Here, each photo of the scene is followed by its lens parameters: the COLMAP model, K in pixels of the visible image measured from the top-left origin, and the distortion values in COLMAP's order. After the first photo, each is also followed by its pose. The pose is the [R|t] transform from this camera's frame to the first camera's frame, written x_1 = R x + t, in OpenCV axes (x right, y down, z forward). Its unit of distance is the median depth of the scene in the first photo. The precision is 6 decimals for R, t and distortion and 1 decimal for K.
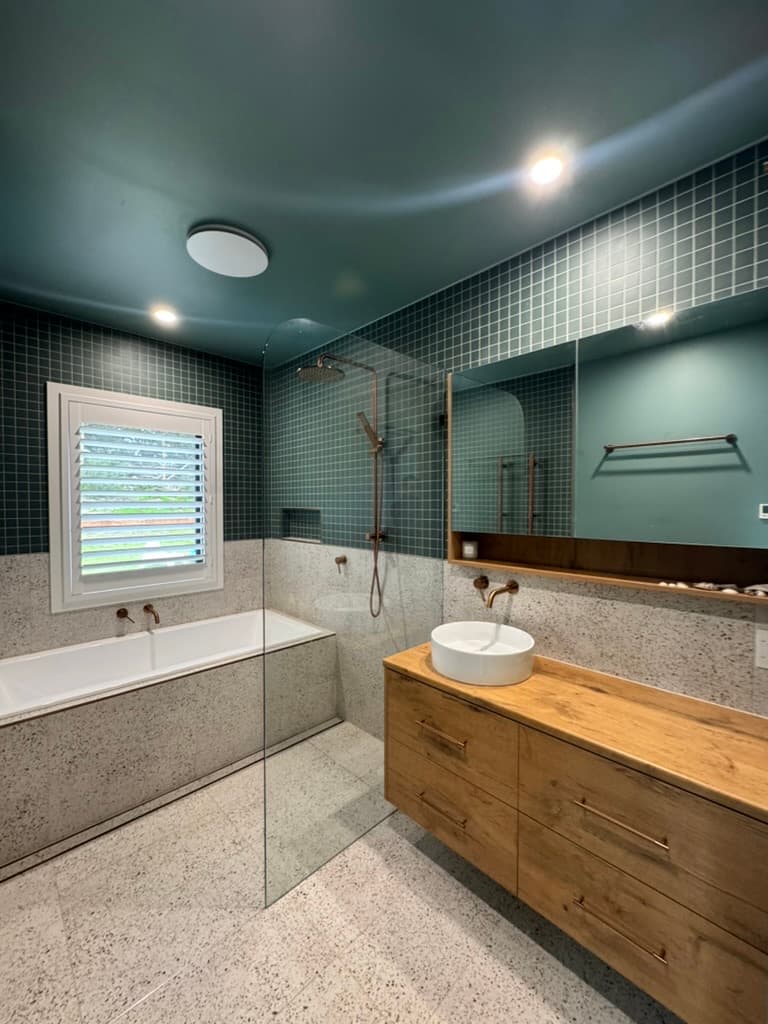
lens RADIAL K [[410.2, 0, 384.0], [0, 410.2, 512.0], [0, 0, 1]] dist [-0.000108, 0.000364]
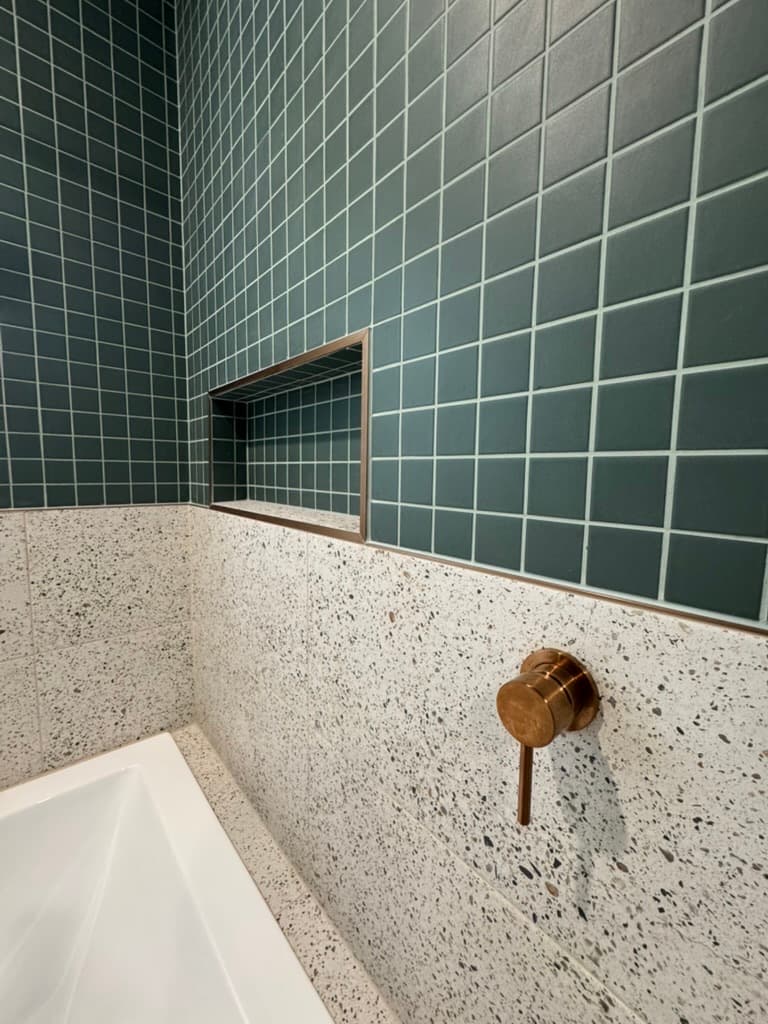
lens RADIAL K [[410.2, 0, 384.0], [0, 410.2, 512.0], [0, 0, 1]] dist [-0.000108, 0.000364]
pose [[0.998975, 0.020347, -0.040428, -0.164604], [-0.017171, 0.996851, 0.077417, 0.062342], [0.041876, -0.076644, 0.996179, 0.982446]]
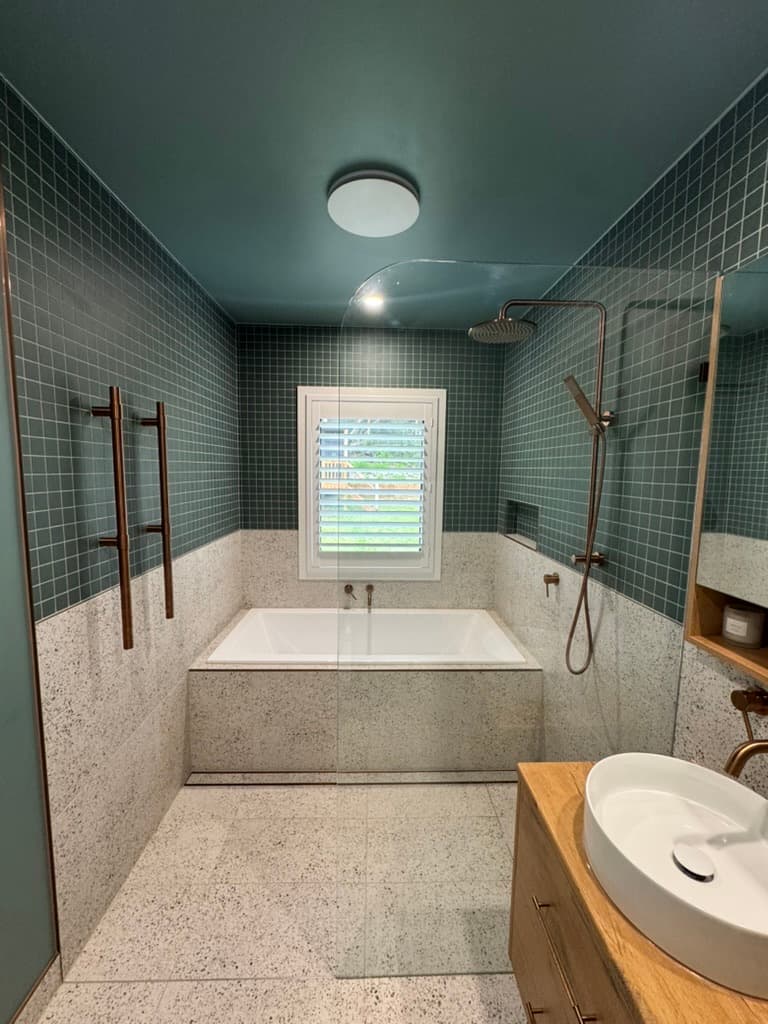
lens RADIAL K [[410.2, 0, 384.0], [0, 410.2, 512.0], [0, 0, 1]] dist [-0.000108, 0.000364]
pose [[0.738514, 0.081236, -0.669326, 0.177417], [-0.029745, 0.995674, 0.088025, -0.067876], [0.673581, -0.045098, 0.737736, 0.275137]]
